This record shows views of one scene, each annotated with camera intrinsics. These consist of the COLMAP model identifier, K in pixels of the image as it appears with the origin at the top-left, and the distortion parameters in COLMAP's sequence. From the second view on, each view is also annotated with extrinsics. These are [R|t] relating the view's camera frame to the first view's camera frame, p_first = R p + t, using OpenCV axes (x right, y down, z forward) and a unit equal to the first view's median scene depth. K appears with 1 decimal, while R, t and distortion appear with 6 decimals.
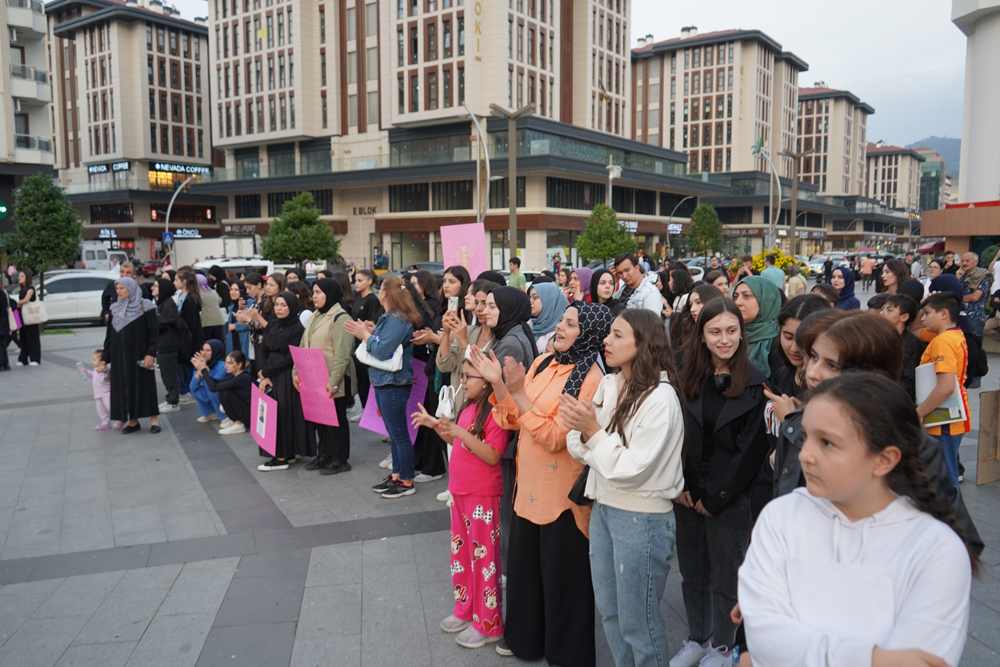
lens RADIAL K [[805.4, 0, 500.0], [0, 805.4, 333.5], [0, 0, 1]] dist [-0.007999, 0.009296]
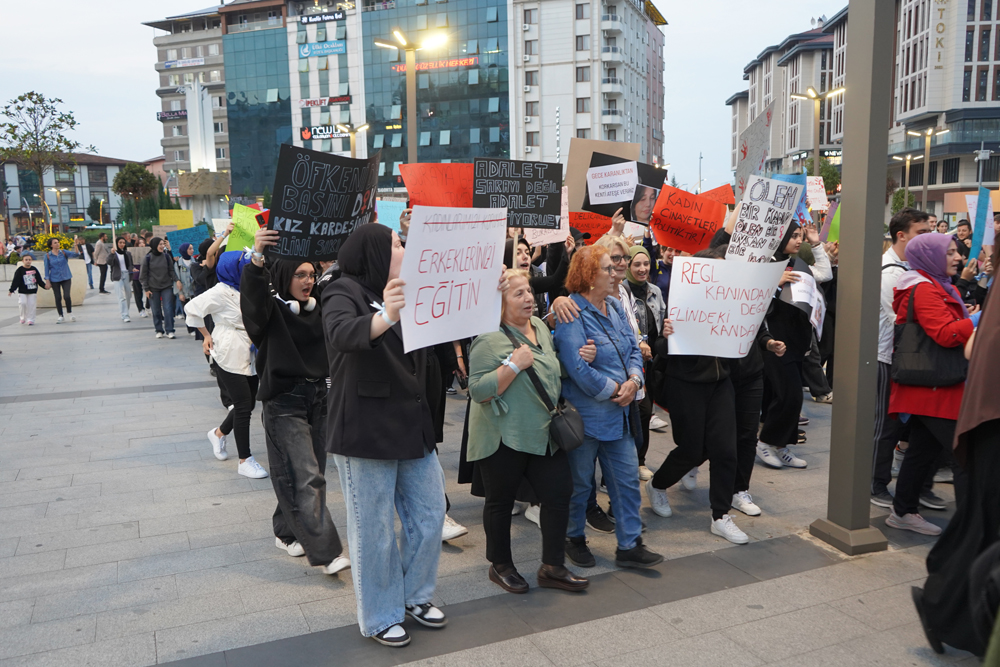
lens RADIAL K [[852.6, 0, 500.0], [0, 852.6, 333.5], [0, 0, 1]] dist [0.009534, 0.010813]
pose [[0.503984, 0.108412, -0.856882, 0.718680], [-0.072657, 0.993896, 0.083013, 0.017733], [0.860652, 0.020421, 0.508785, -0.254900]]
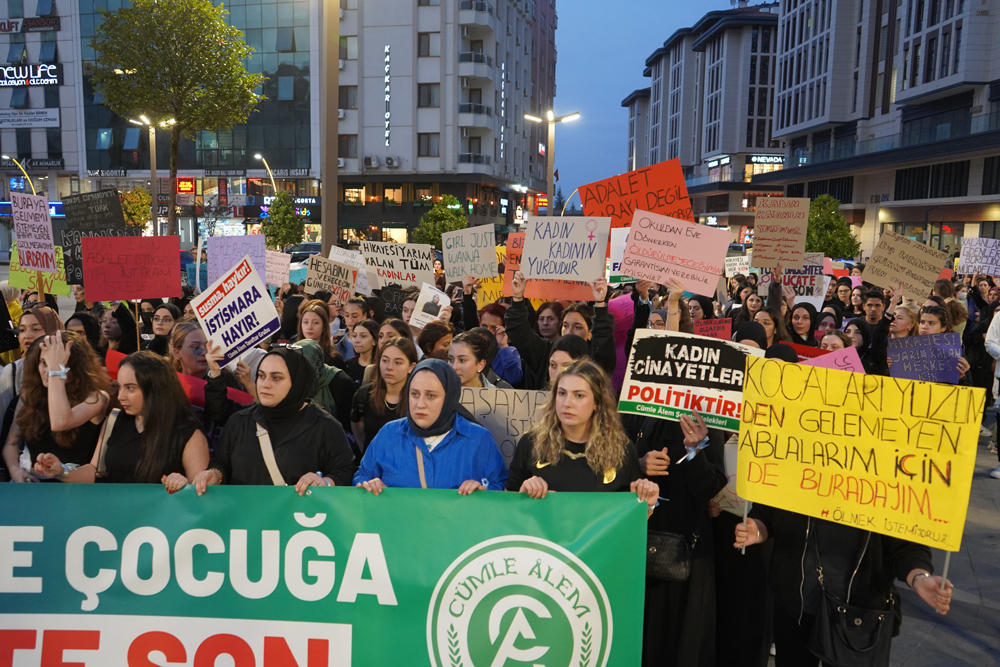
lens RADIAL K [[809.7, 0, 500.0], [0, 809.7, 333.5], [0, 0, 1]] dist [0.001547, 0.004260]
pose [[0.612101, 0.111988, -0.782810, 0.305063], [-0.099739, 0.992949, 0.064062, -0.015844], [0.784465, 0.038864, 0.618955, 0.093356]]
